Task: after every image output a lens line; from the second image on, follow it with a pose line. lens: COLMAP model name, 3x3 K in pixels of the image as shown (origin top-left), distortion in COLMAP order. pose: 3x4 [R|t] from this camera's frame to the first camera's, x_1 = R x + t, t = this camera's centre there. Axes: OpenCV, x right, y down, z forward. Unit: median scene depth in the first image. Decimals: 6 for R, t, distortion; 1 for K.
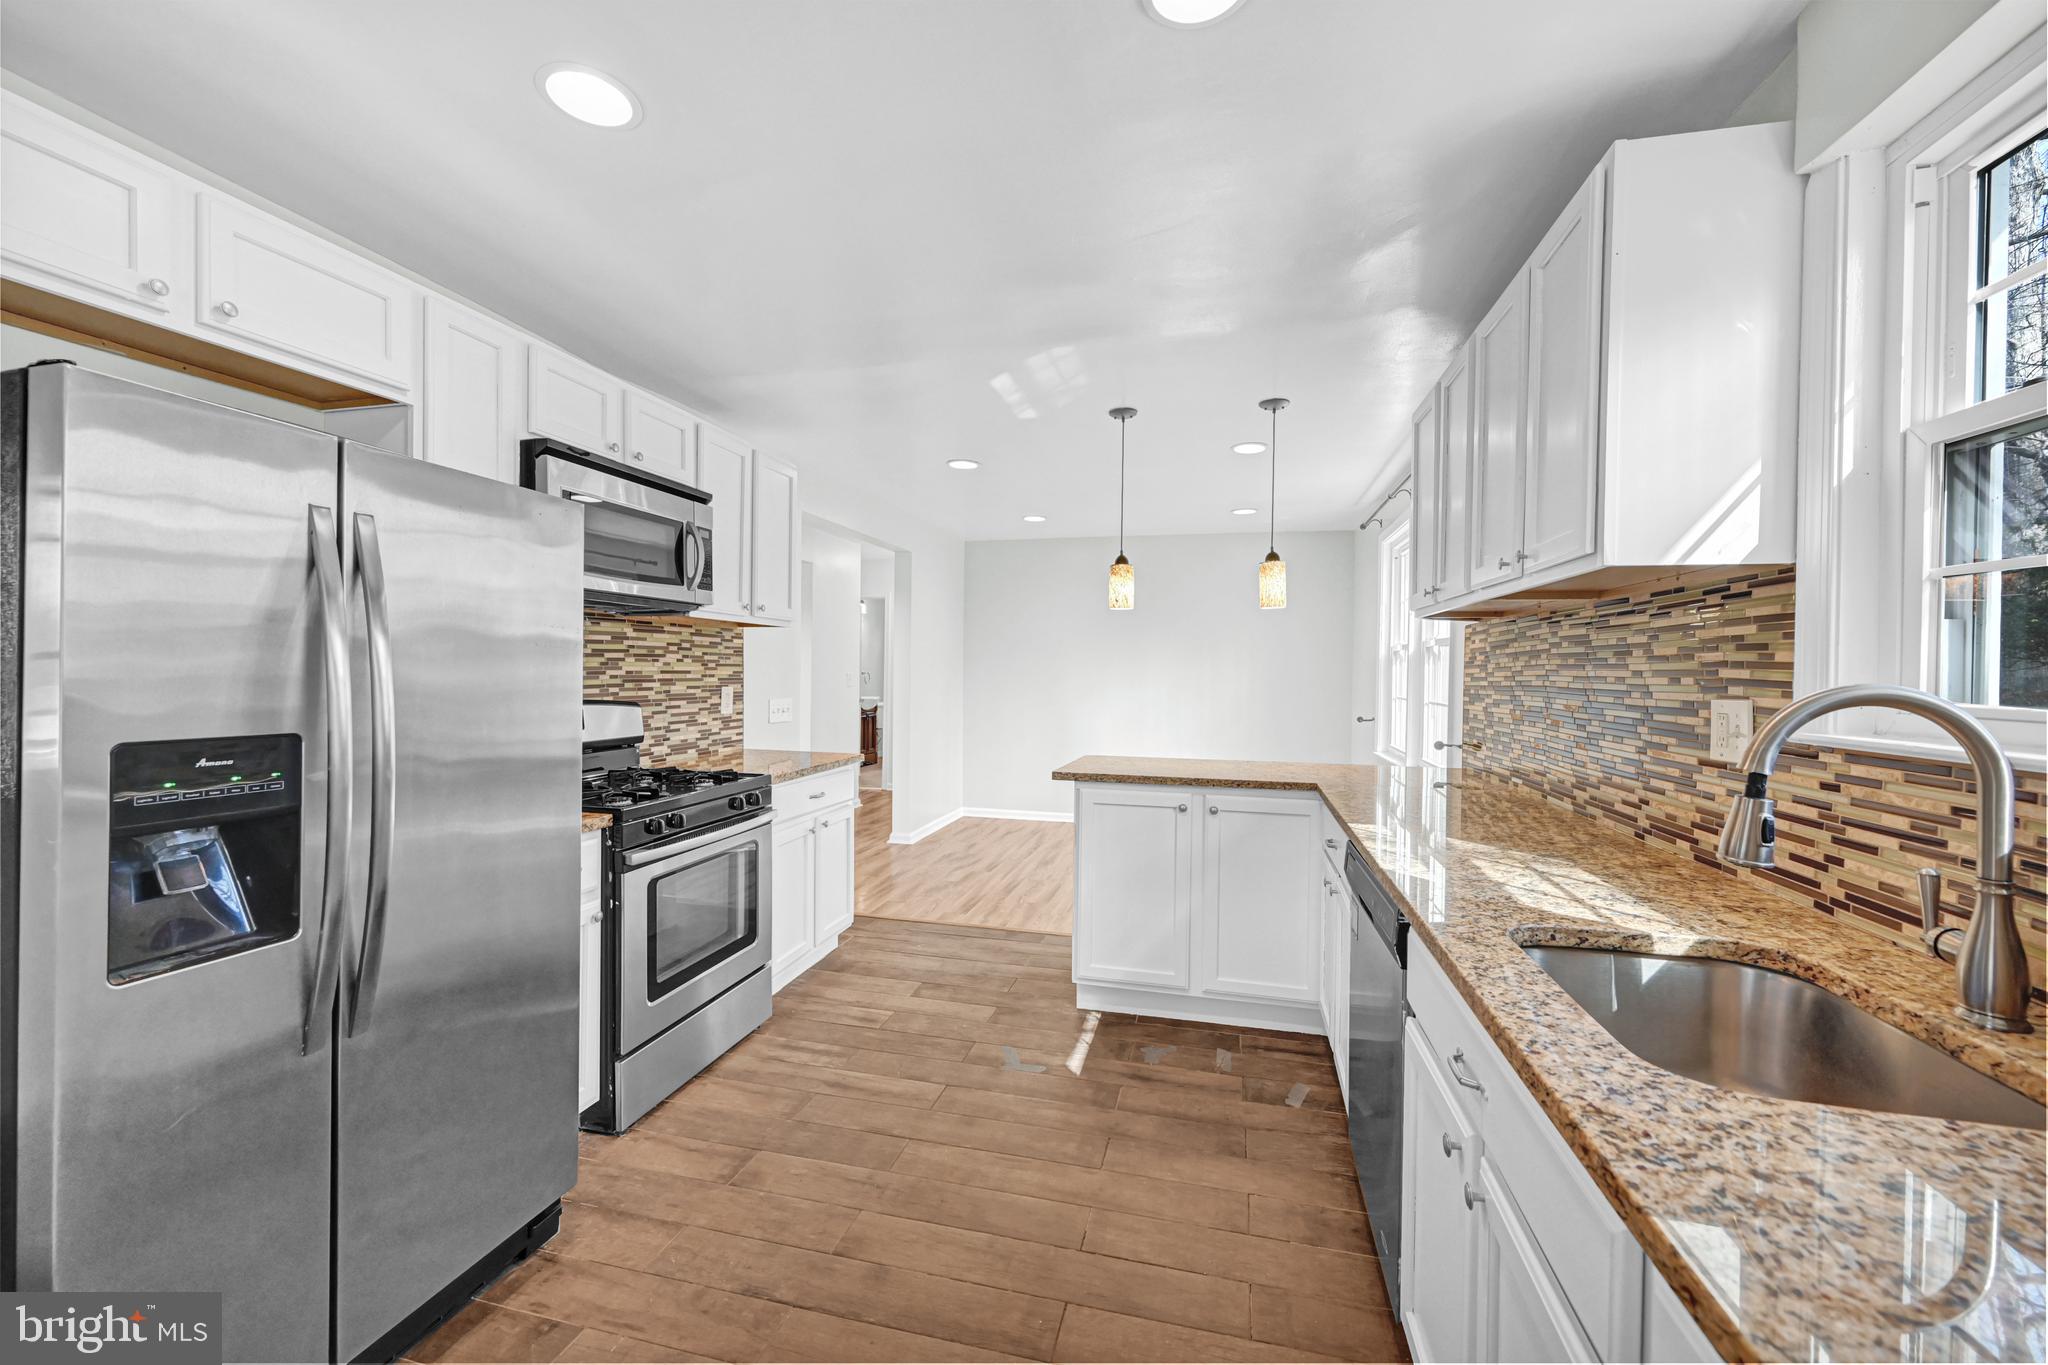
lens RADIAL K [[820.1, 0, 1017.9], [0, 820.1, 672.9], [0, 0, 1]] dist [-0.002458, -0.000366]
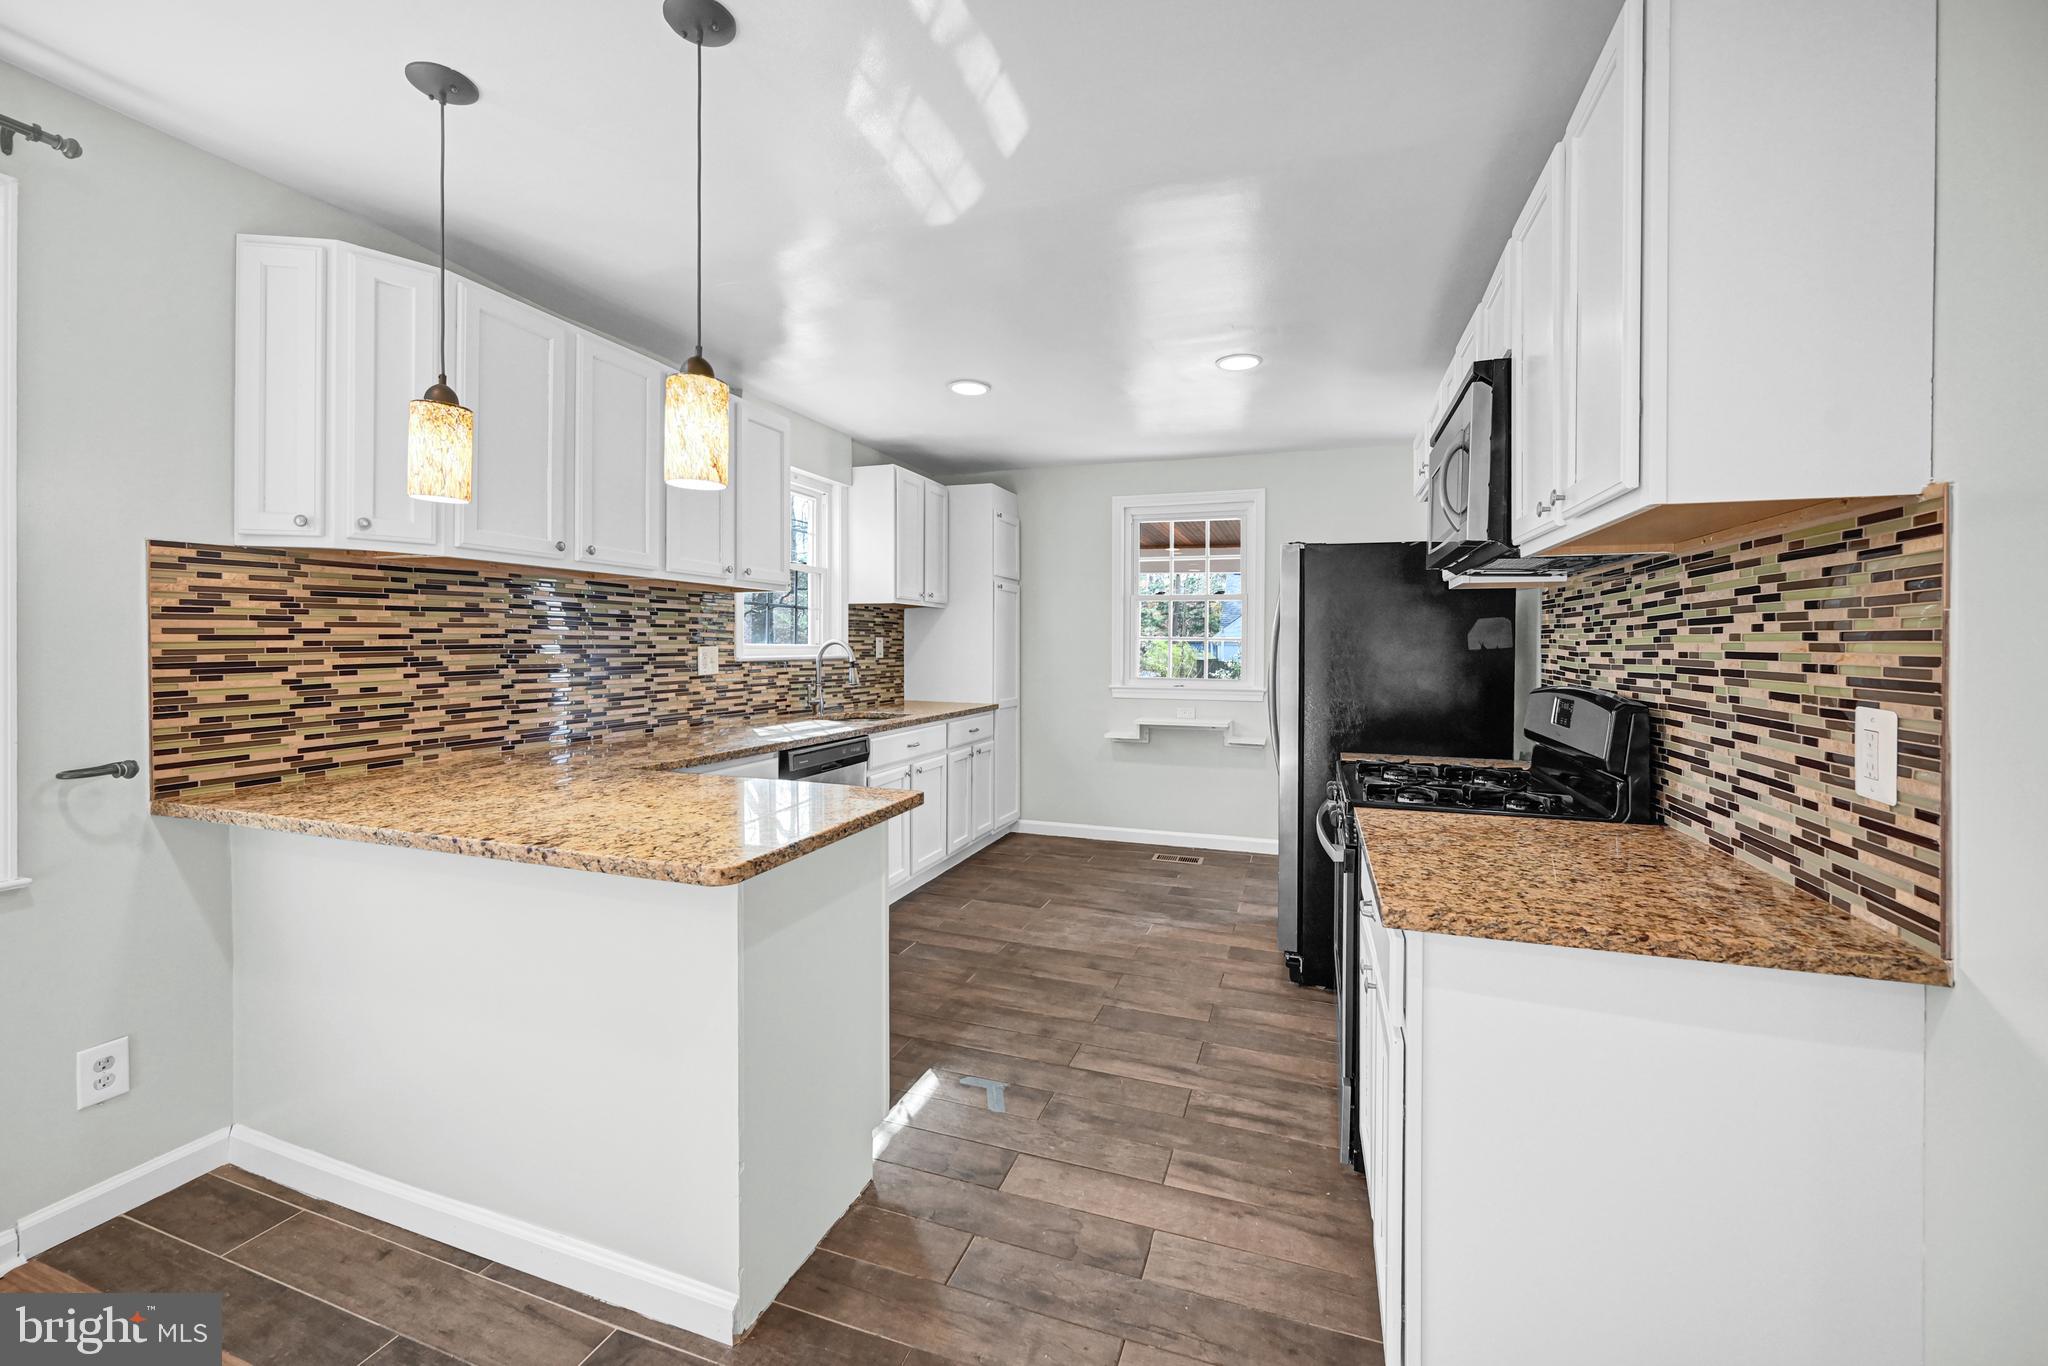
lens RADIAL K [[820.1, 0, 1037.8], [0, 820.1, 645.9], [0, 0, 1]] dist [-0.002458, -0.000366]
pose [[-0.997569, -0.019897, 0.066778, -0.079016], [-0.019328, 0.999771, 0.009165, -0.003043], [-0.066945, 0.007852, -0.997726, 1.468413]]
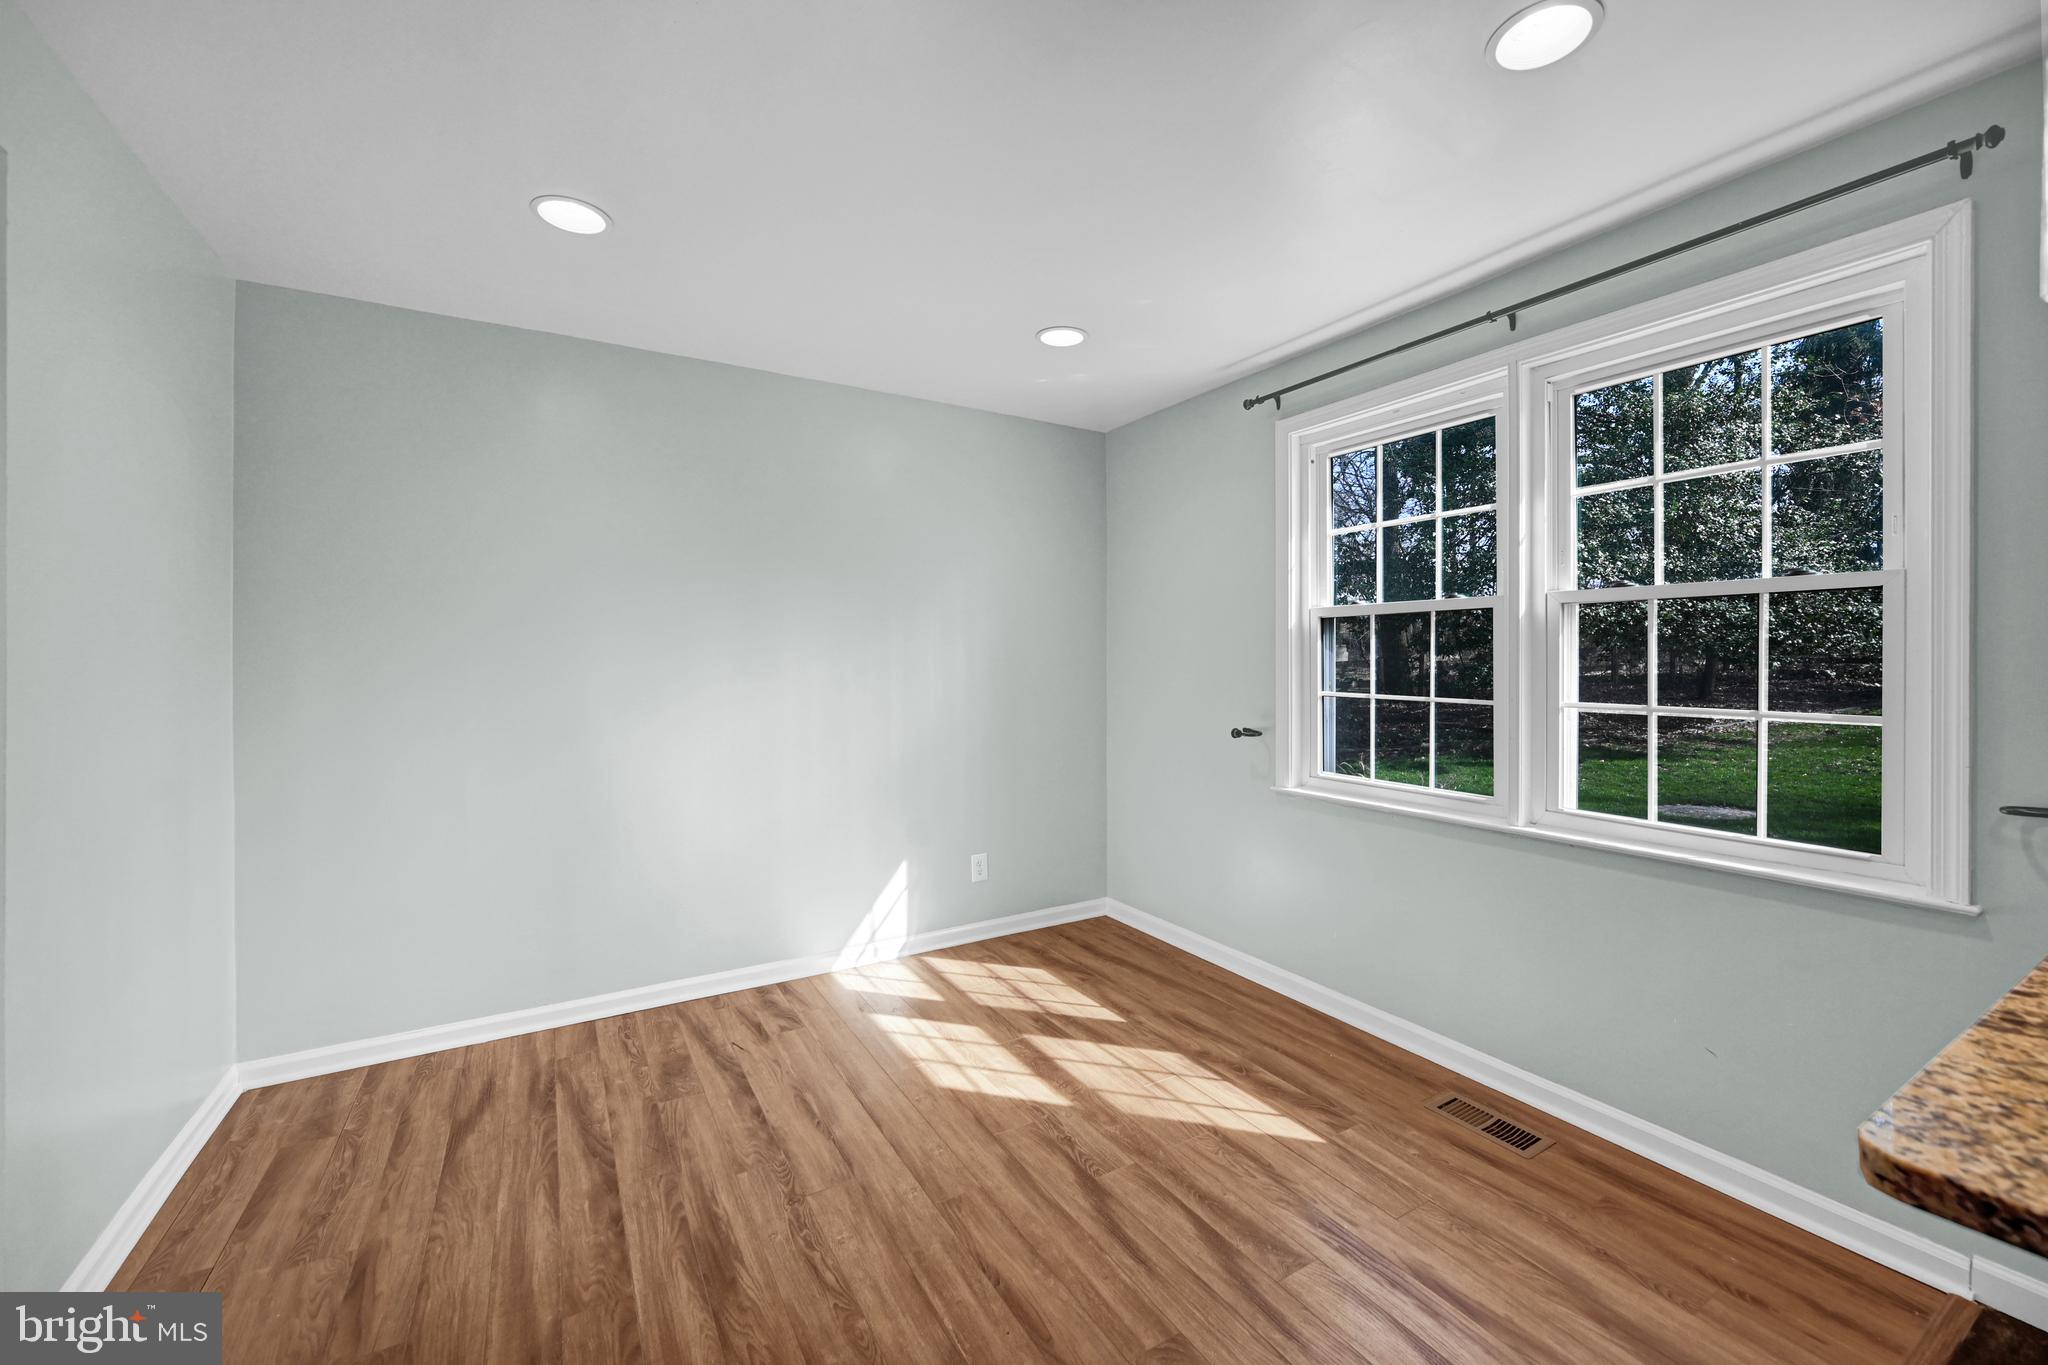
lens RADIAL K [[820.1, 0, 1026.2], [0, 820.1, 674.4], [0, 0, 1]] dist [-0.002458, -0.000366]
pose [[0.701680, -0.025179, 0.712047, -0.163478], [0.012219, 0.999654, 0.023308, -0.001587], [-0.712388, -0.007654, 0.701744, 1.099255]]
